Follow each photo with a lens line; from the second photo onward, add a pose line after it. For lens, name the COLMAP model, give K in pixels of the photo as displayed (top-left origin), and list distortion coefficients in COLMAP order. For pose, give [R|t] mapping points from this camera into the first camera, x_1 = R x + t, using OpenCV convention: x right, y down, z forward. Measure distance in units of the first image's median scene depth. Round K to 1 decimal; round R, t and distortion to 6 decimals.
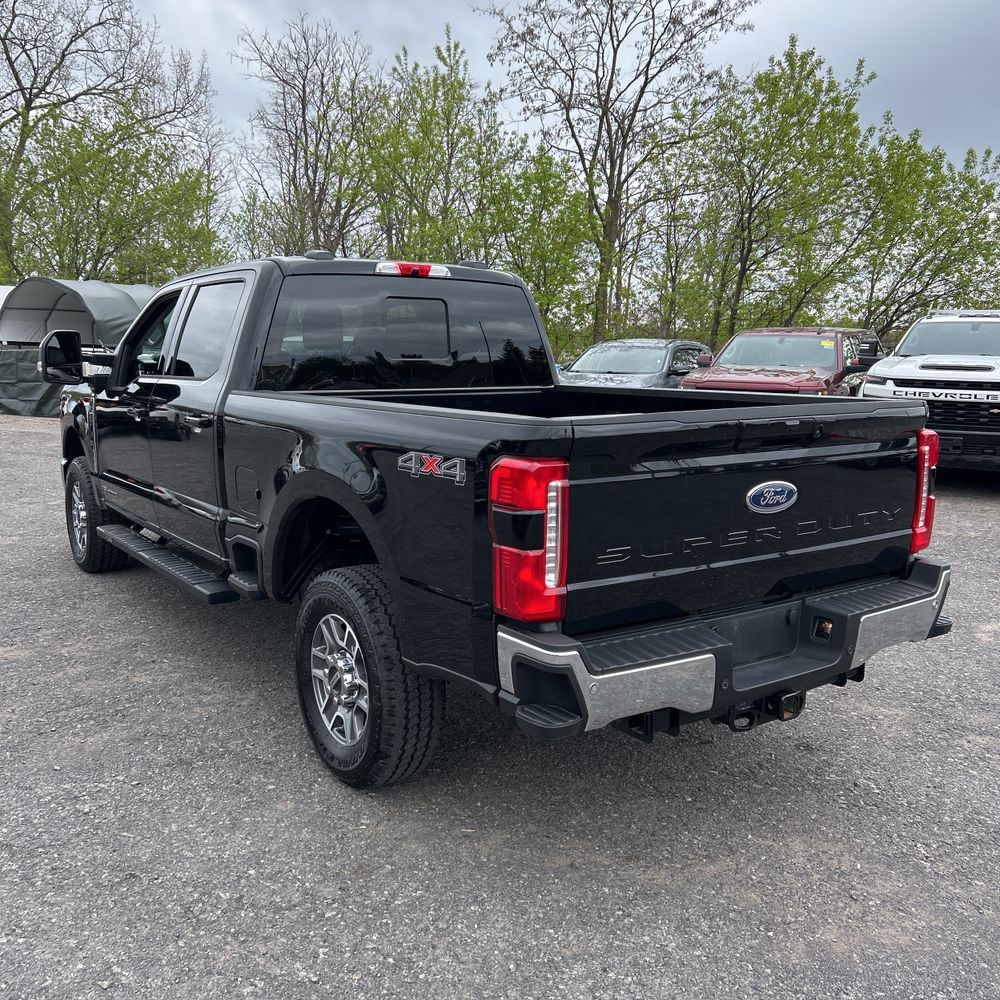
lens RADIAL K [[1008.7, 0, 499.4], [0, 1008.7, 501.4], [0, 0, 1]] dist [0.015223, 0.000000]
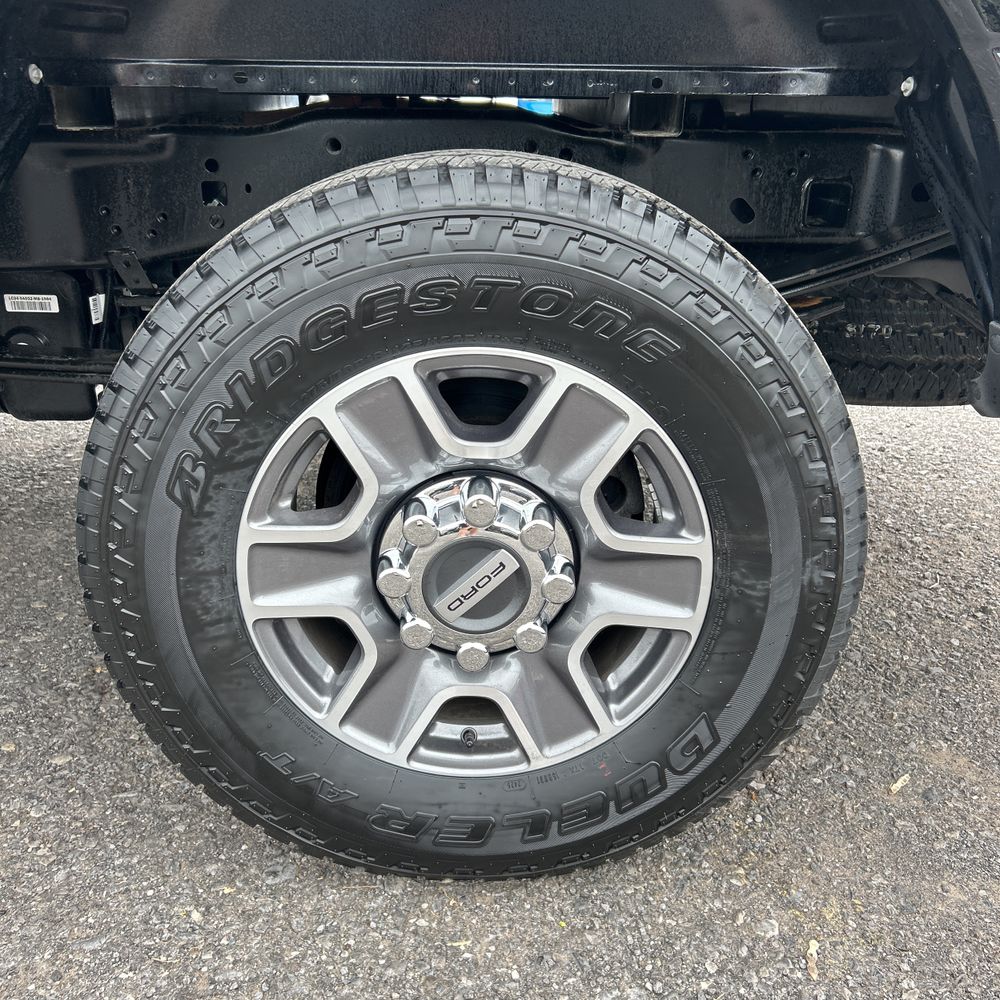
lens RADIAL K [[1008.7, 0, 496.8], [0, 1008.7, 491.3], [0, 0, 1]] dist [0.015223, 0.000000]
pose [[0.548357, -0.298496, 0.781156, -0.286465], [0.114858, 0.952155, 0.283210, 0.058468], [-0.828319, -0.065578, 0.556406, 0.657095]]
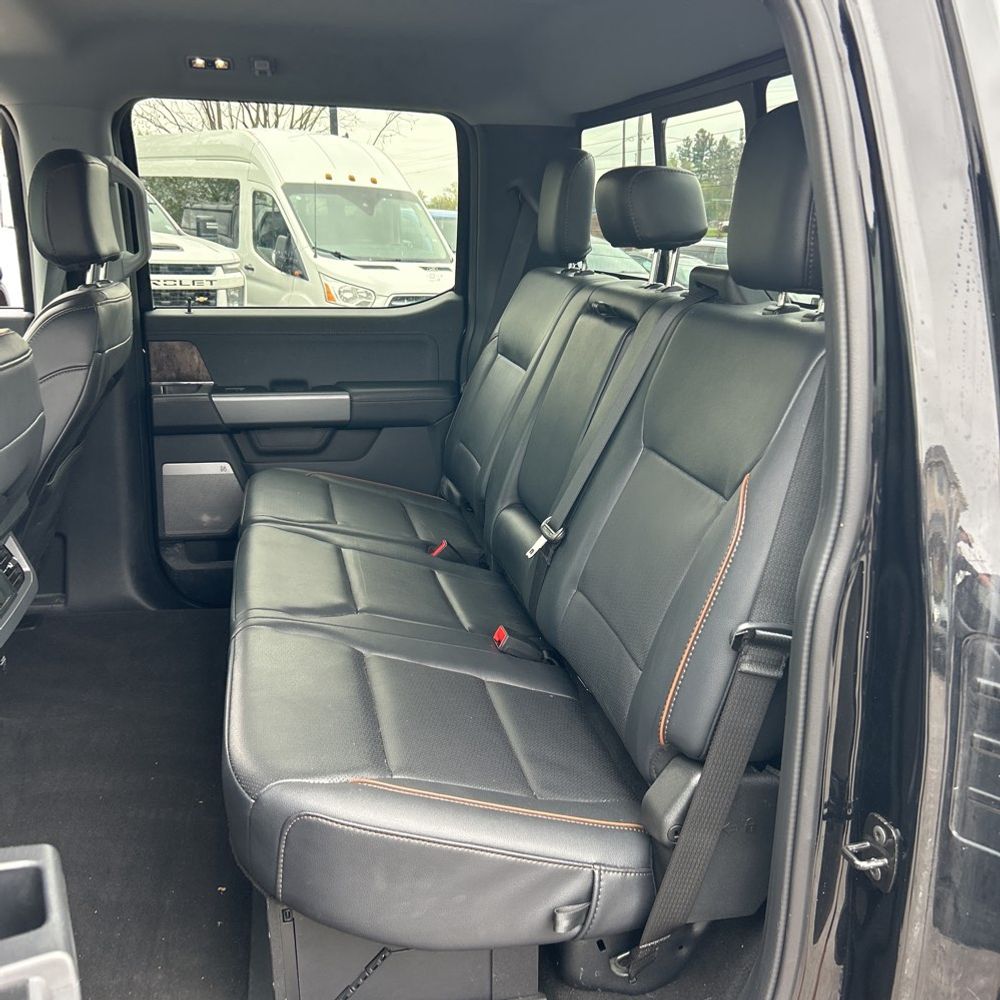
lens RADIAL K [[1008.7, 0, 500.4], [0, 1008.7, 492.3], [0, 0, 1]] dist [0.015223, 0.000000]
pose [[0.382182, -0.228749, 0.895327, -0.438471], [0.112908, 0.973177, 0.200443, -0.158955], [-0.917163, 0.024484, 0.397759, 0.955206]]
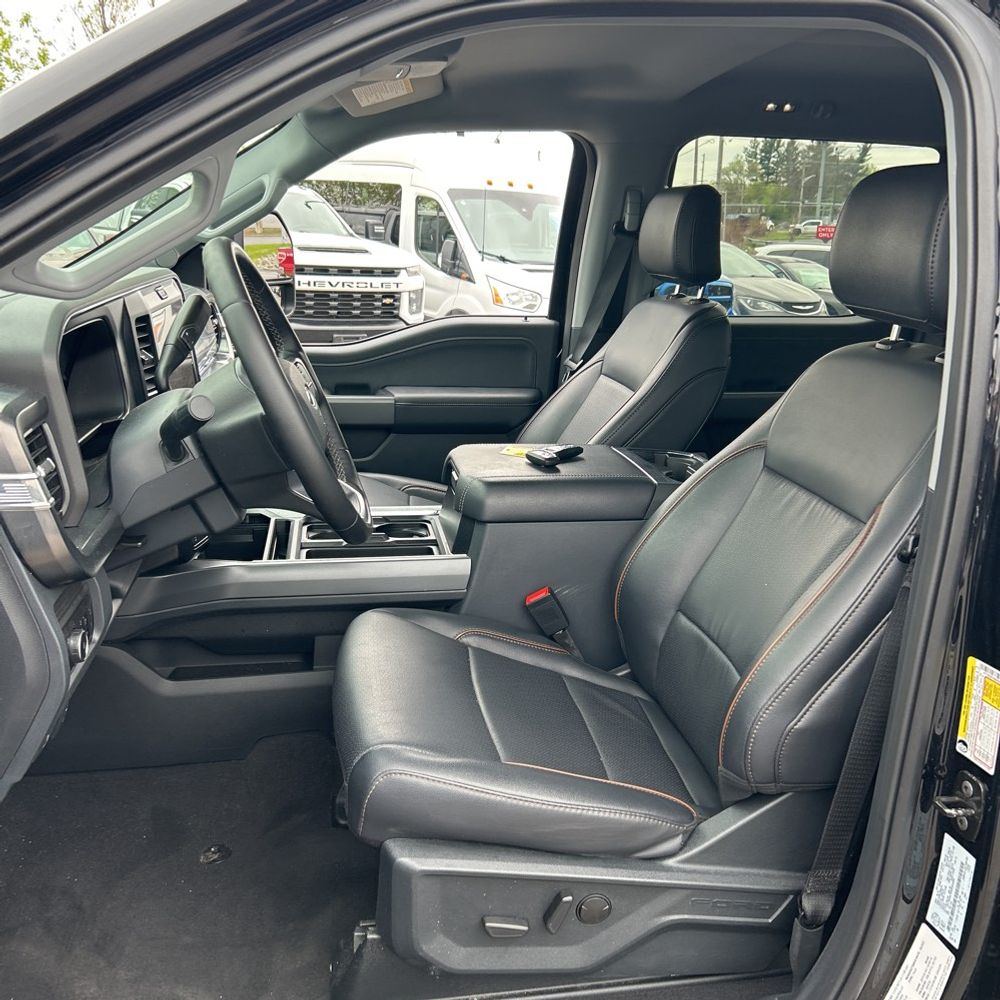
lens RADIAL K [[1008.7, 0, 508.8], [0, 1008.7, 503.1], [0, 0, 1]] dist [0.015223, 0.000000]
pose [[0.427028, -0.228786, 0.874817, -0.584103], [0.102499, 0.973474, 0.204553, -0.187878], [-0.898410, 0.002318, 0.439151, 1.125257]]
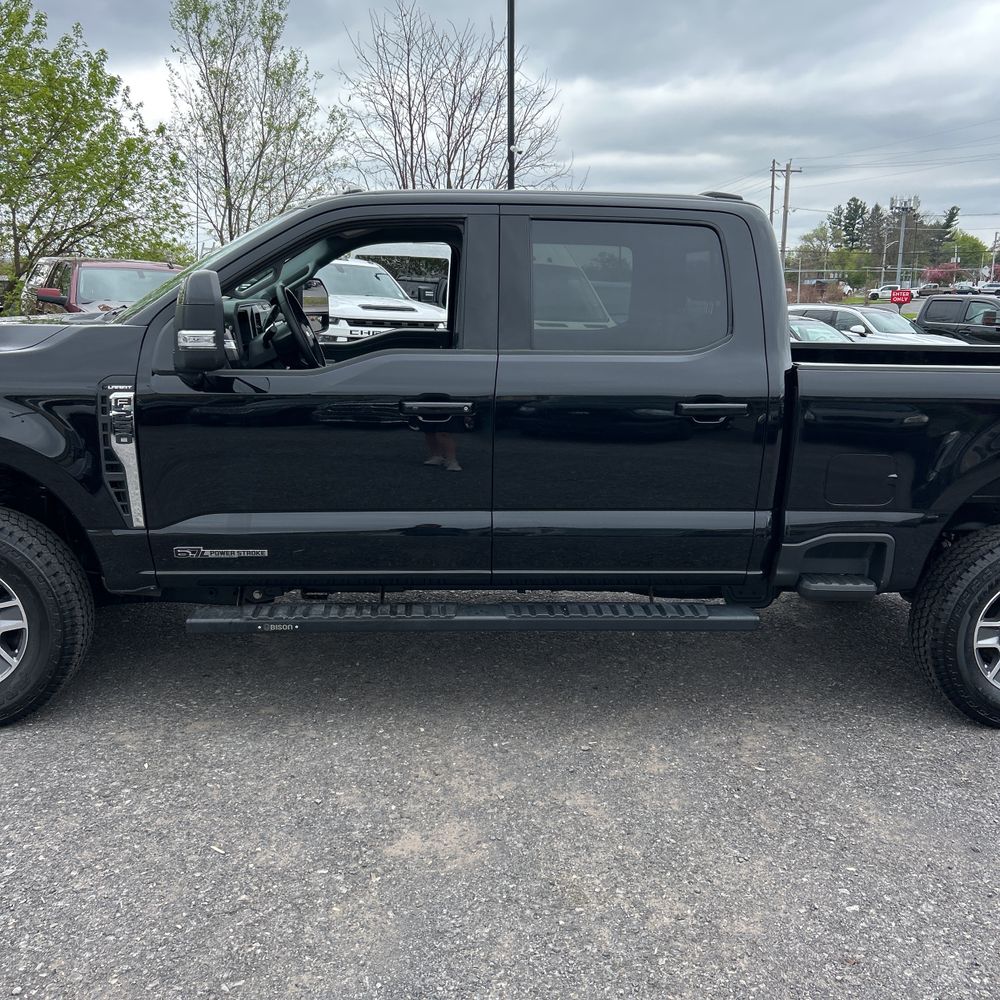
lens RADIAL K [[1008.7, 0, 514.4], [0, 1008.7, 490.2], [0, 0, 1]] dist [0.015223, 0.000000]
pose [[0.497373, -0.158888, 0.852863, -1.014087], [0.105854, 0.986855, 0.122119, -0.124102], [-0.861055, 0.029541, 0.507654, 0.723790]]
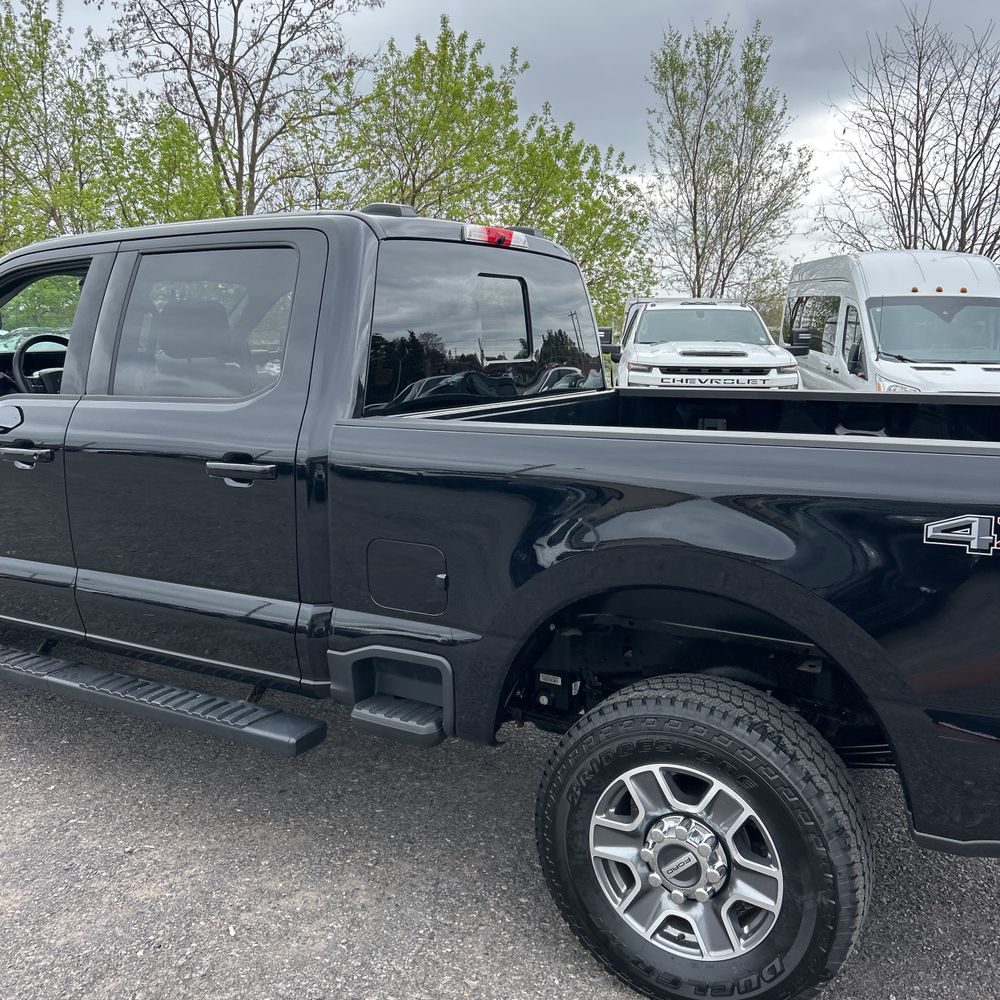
lens RADIAL K [[1008.7, 0, 500.7], [0, 1008.7, 499.0], [0, 0, 1]] dist [0.015223, 0.000000]
pose [[0.906916, -0.077252, 0.414169, -0.402648], [0.072709, 0.996994, 0.026751, -0.063979], [-0.414991, 0.005853, 0.909807, 0.356455]]
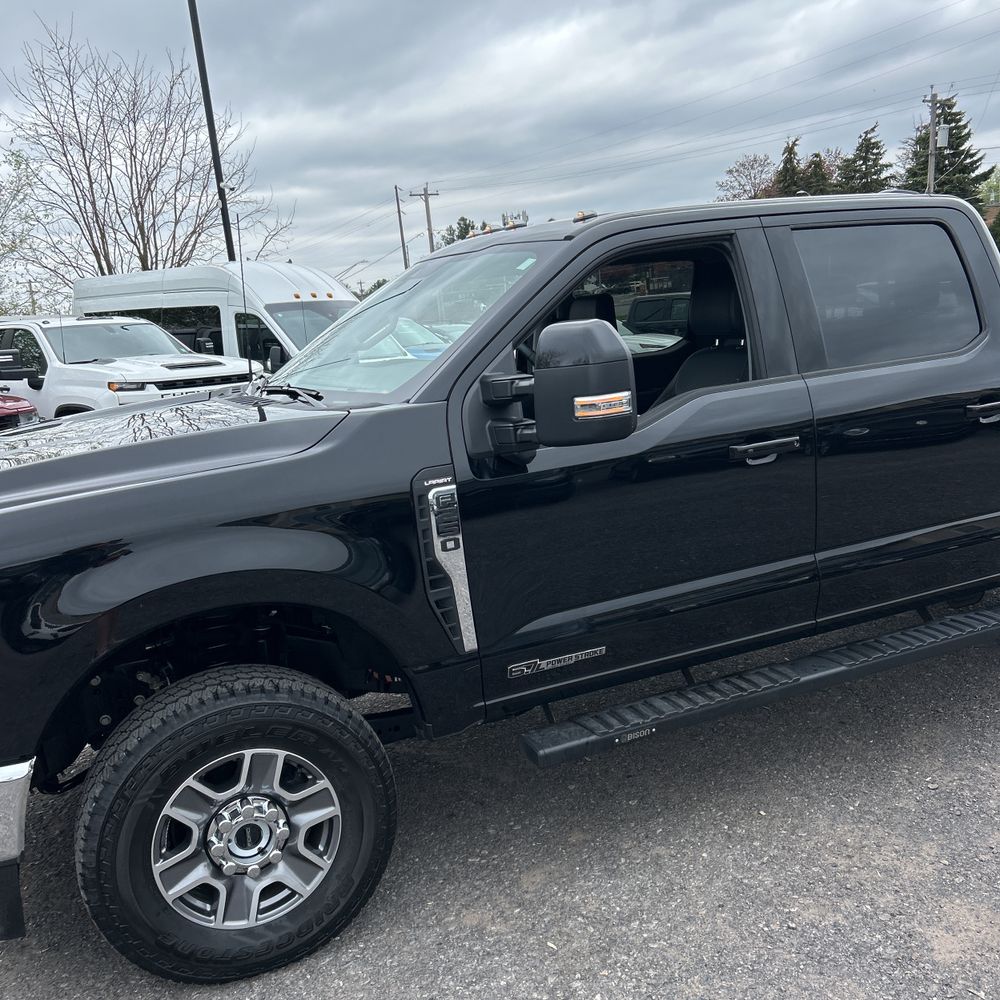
lens RADIAL K [[1008.7, 0, 501.6], [0, 1008.7, 493.2], [0, 0, 1]] dist [0.015223, 0.000000]
pose [[0.171606, -0.192645, 0.966147, -1.067765], [0.226517, 0.962135, 0.151611, -0.207825], [-0.958771, 0.192832, 0.208746, 1.173787]]
